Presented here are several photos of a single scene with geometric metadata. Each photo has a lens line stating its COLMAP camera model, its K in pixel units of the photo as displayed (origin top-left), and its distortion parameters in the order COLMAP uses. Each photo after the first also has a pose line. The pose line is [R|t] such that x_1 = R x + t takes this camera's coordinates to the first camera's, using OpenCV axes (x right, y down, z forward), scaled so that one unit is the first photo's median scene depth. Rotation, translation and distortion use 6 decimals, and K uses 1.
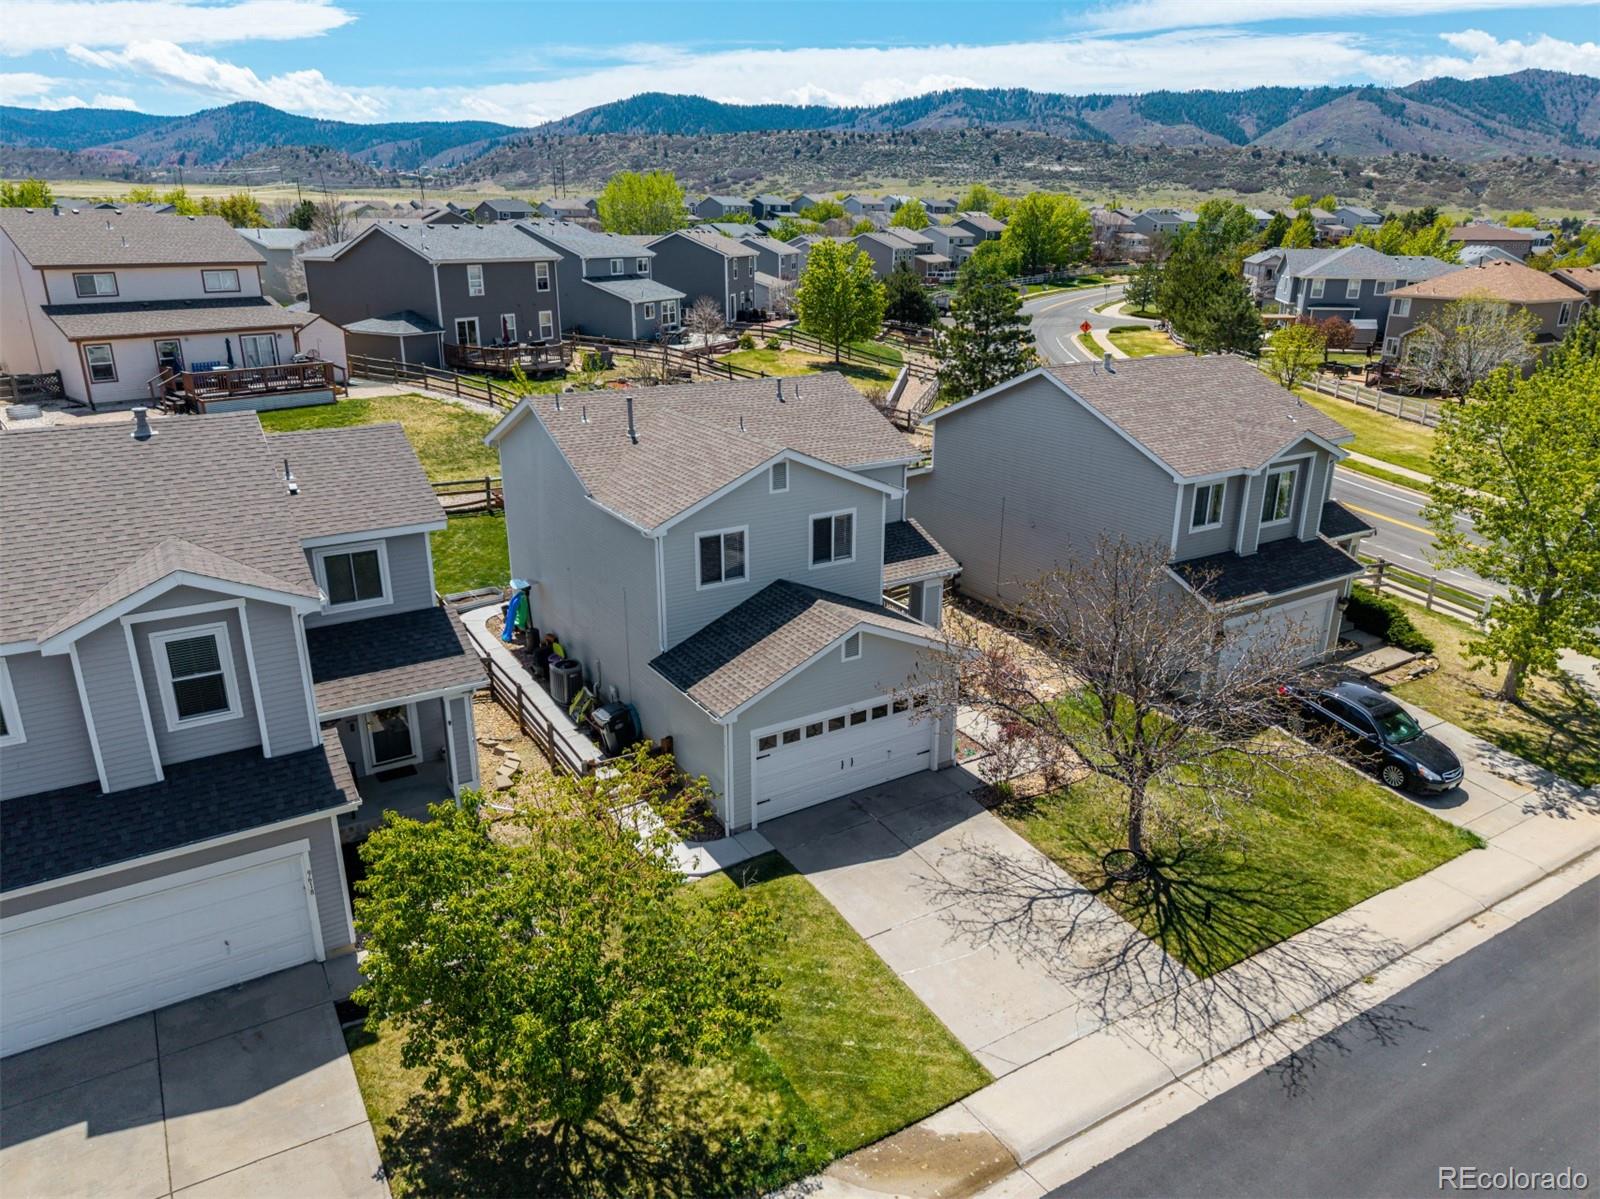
lens RADIAL K [[1071.0, 0, 797.5], [0, 1071.0, 602.6], [0, 0, 1]] dist [0.014079, -0.009317]
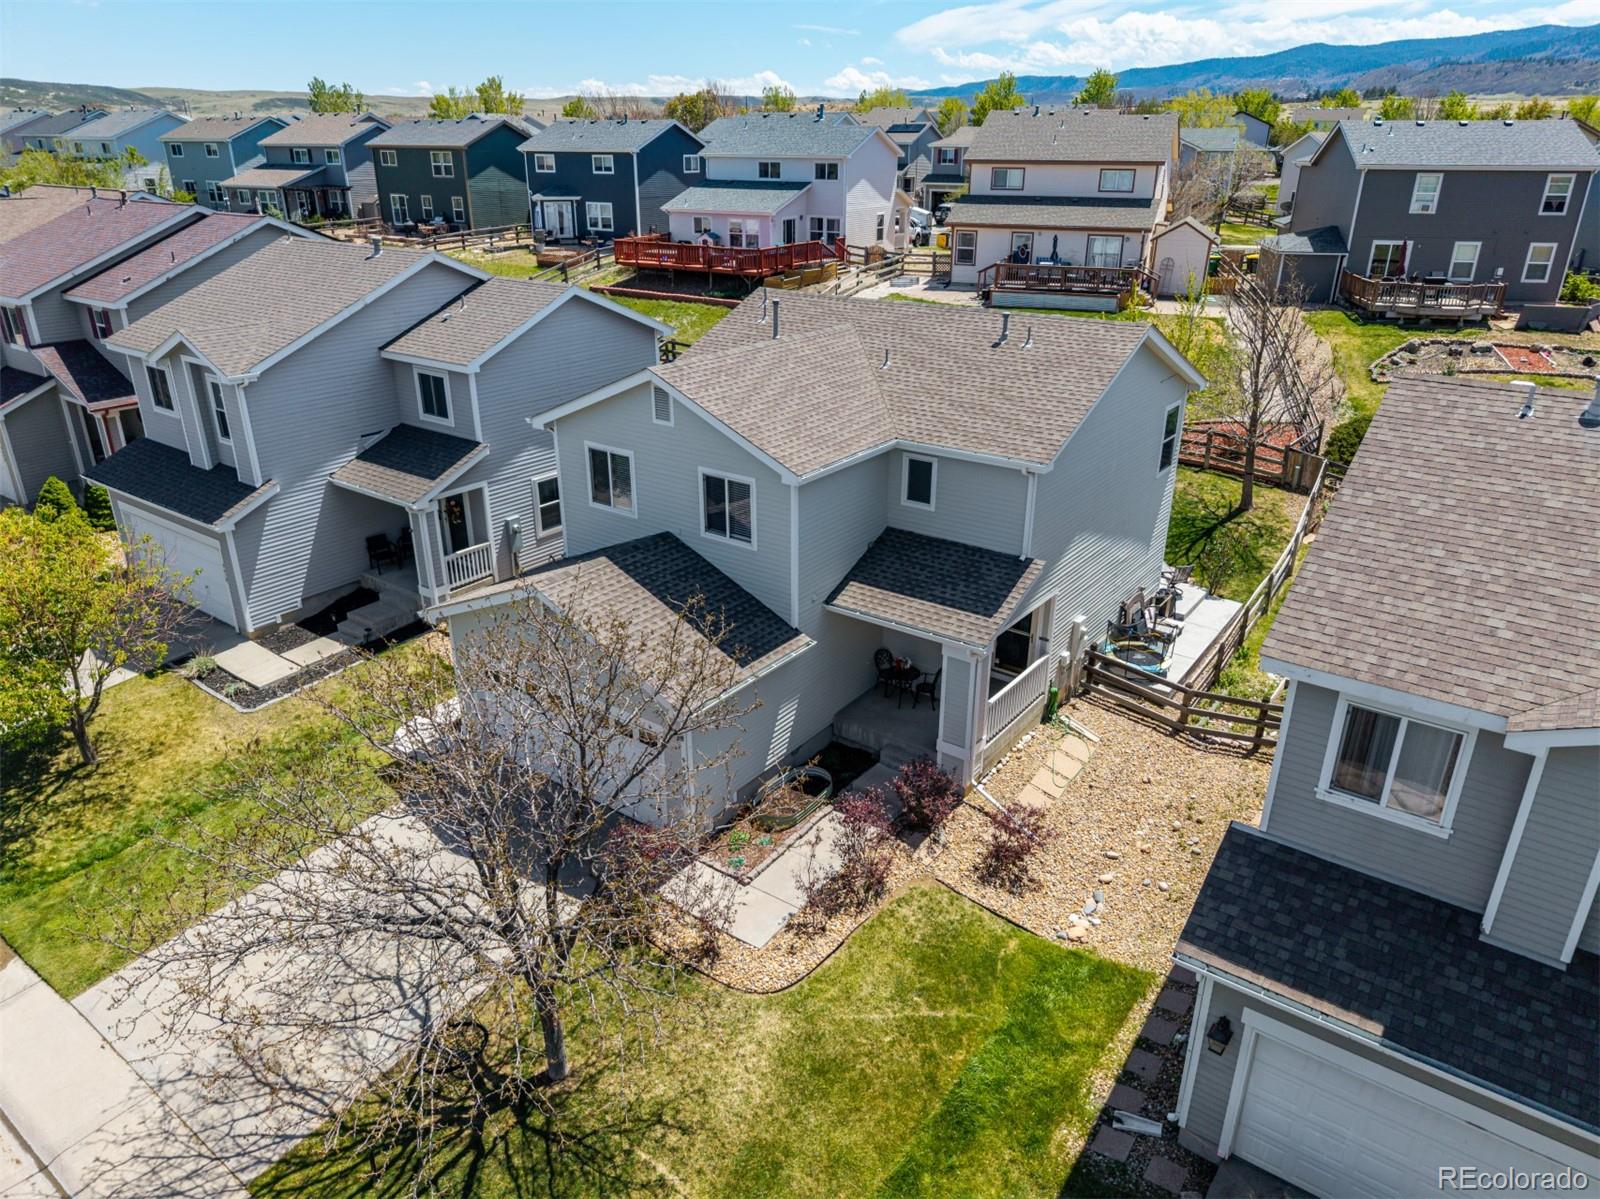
lens RADIAL K [[1071.0, 0, 797.5], [0, 1071.0, 602.6], [0, 0, 1]] dist [0.014079, -0.009317]
pose [[0.366808, 0.365918, -0.855310, 0.389770], [-0.310067, 0.914913, 0.258442, -0.112873], [0.877103, 0.170405, 0.449057, 0.381810]]
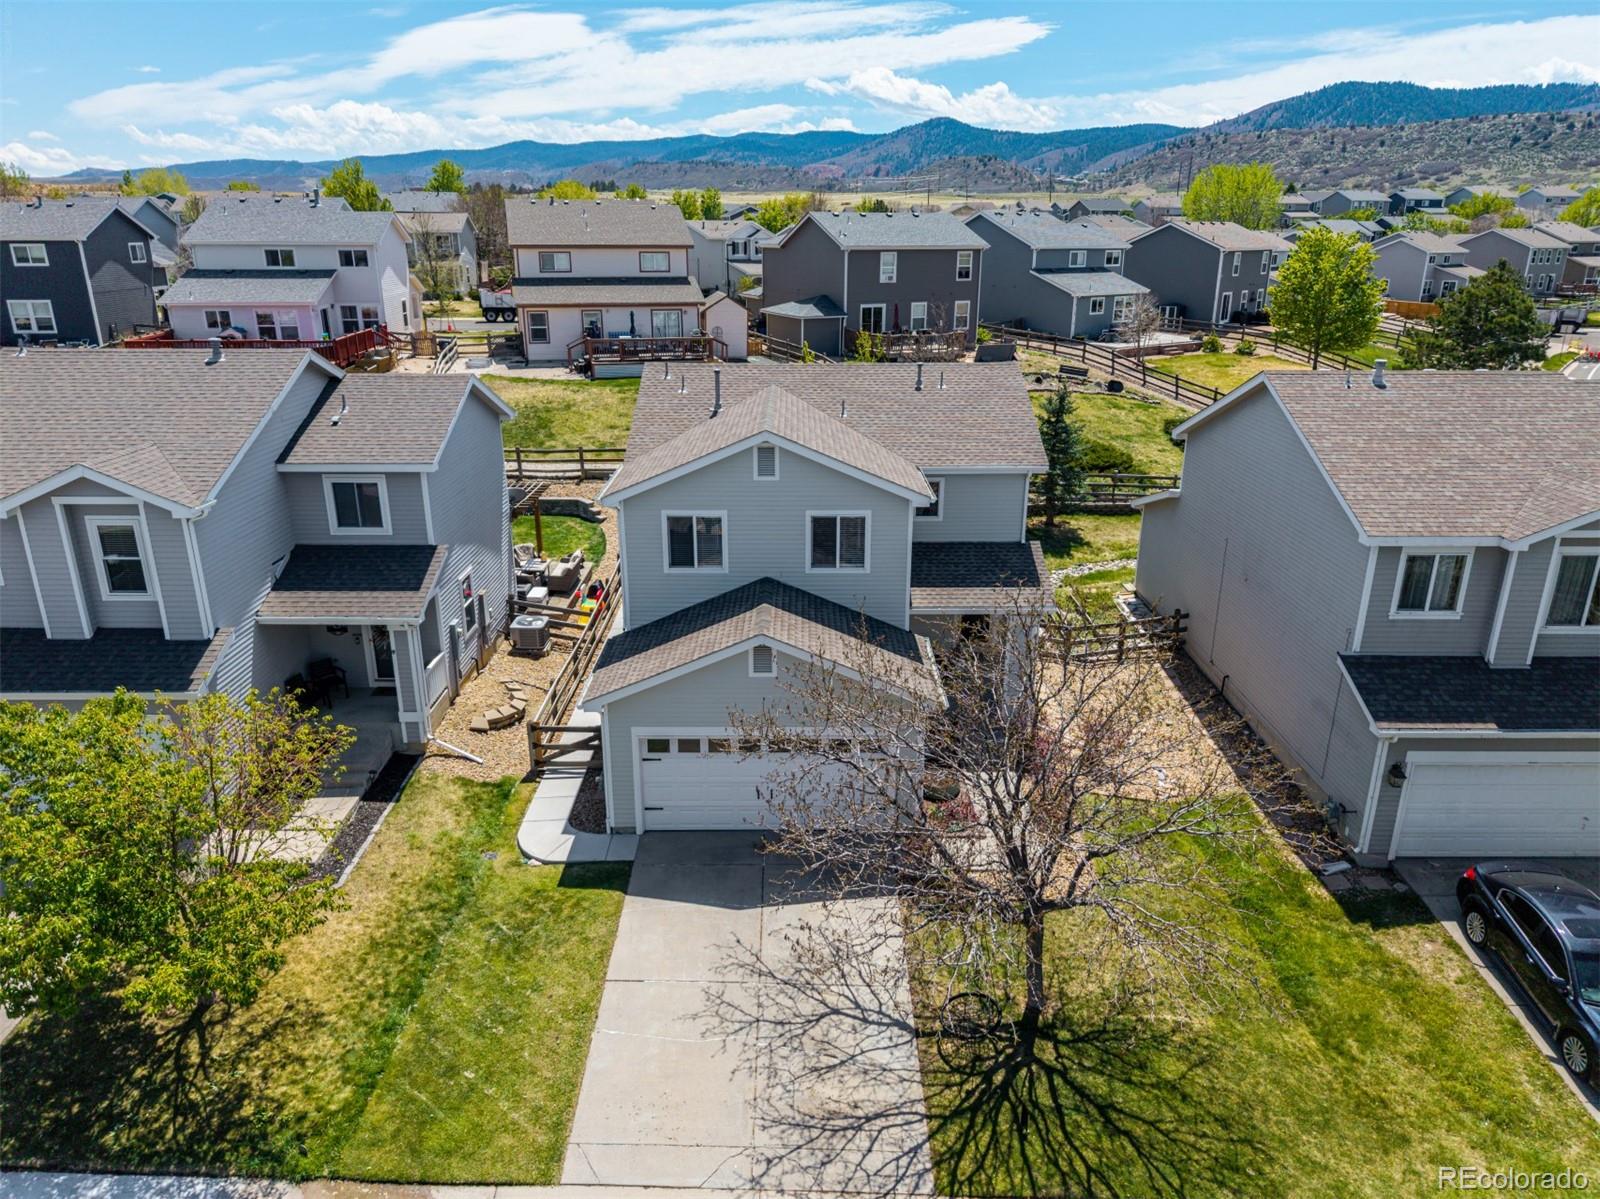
lens RADIAL K [[1071.0, 0, 797.5], [0, 1071.0, 602.6], [0, 0, 1]] dist [0.014079, -0.009317]
pose [[0.847281, 0.173296, -0.502078, 0.241307], [-0.174849, 0.983592, 0.044428, -0.023716], [0.501540, 0.050145, 0.863680, 0.124906]]
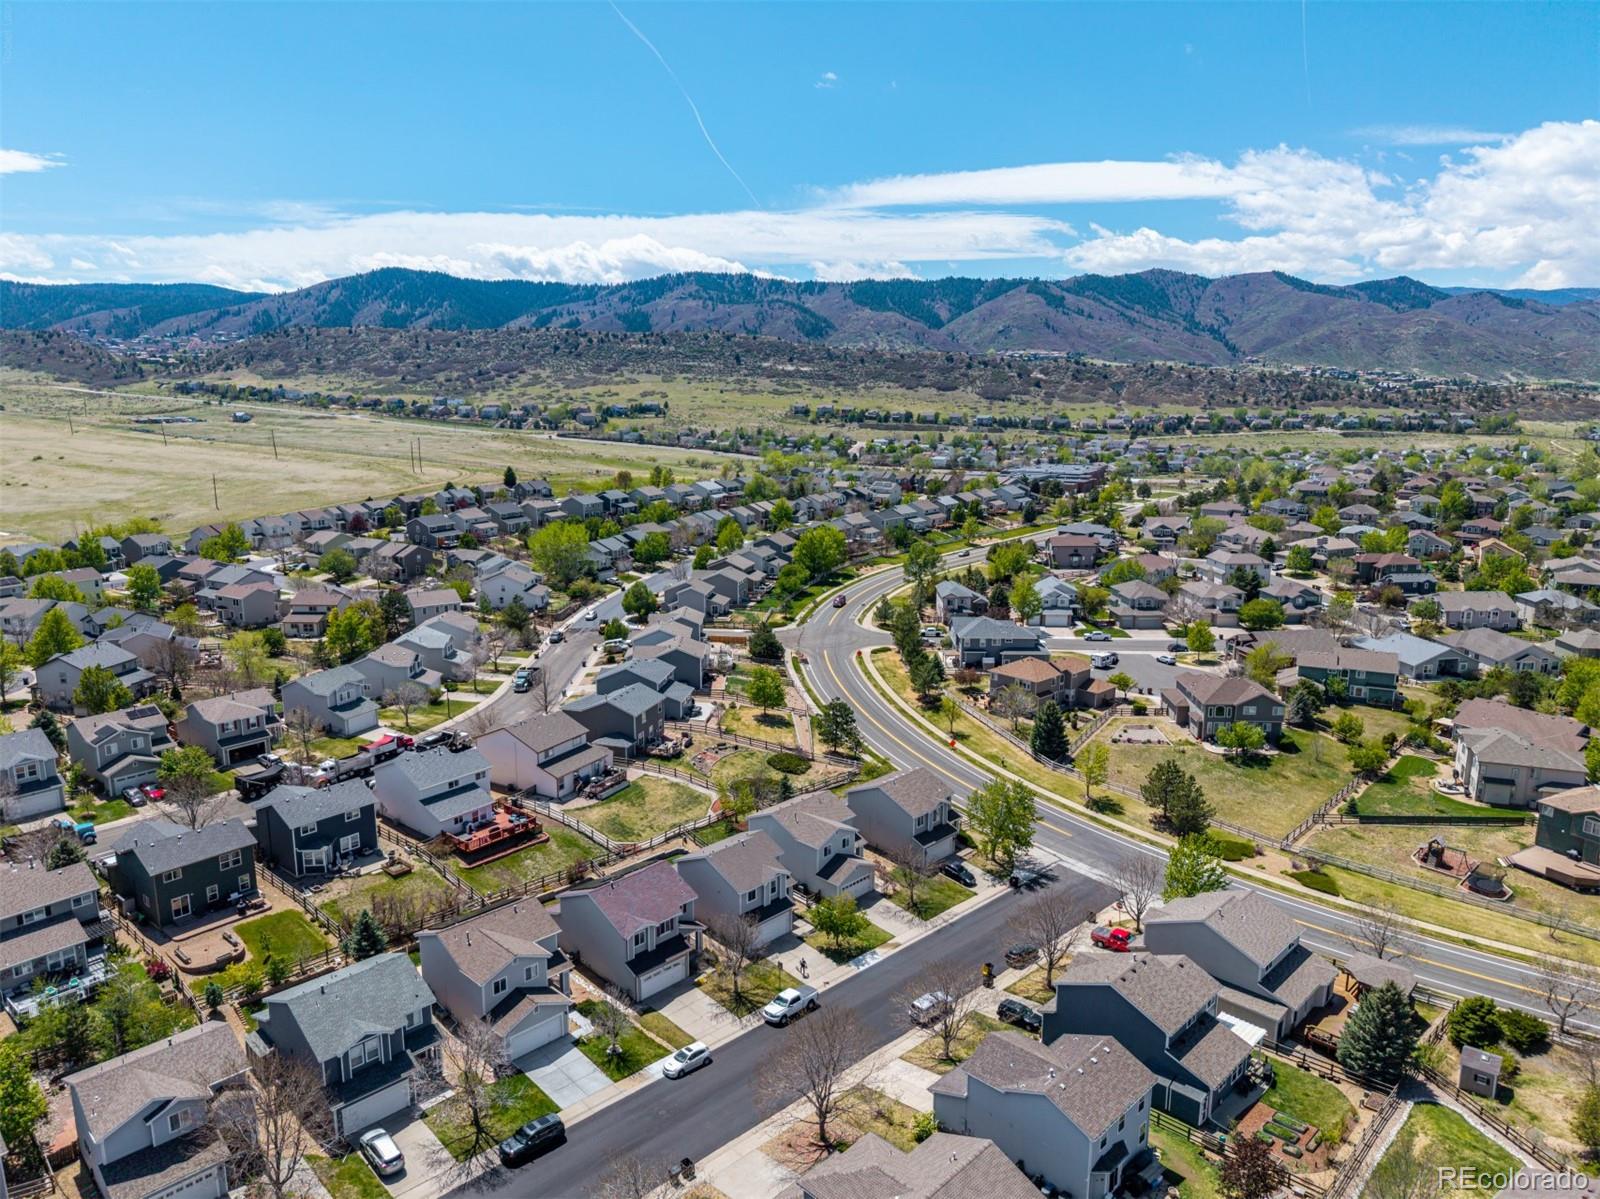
lens RADIAL K [[1071.0, 0, 797.5], [0, 1071.0, 602.6], [0, 0, 1]] dist [0.014079, -0.009317]
pose [[0.972112, -0.048347, 0.229479, -0.642762], [0.077861, 0.989551, -0.121352, -0.294935], [-0.221214, 0.135835, 0.965719, -1.951097]]
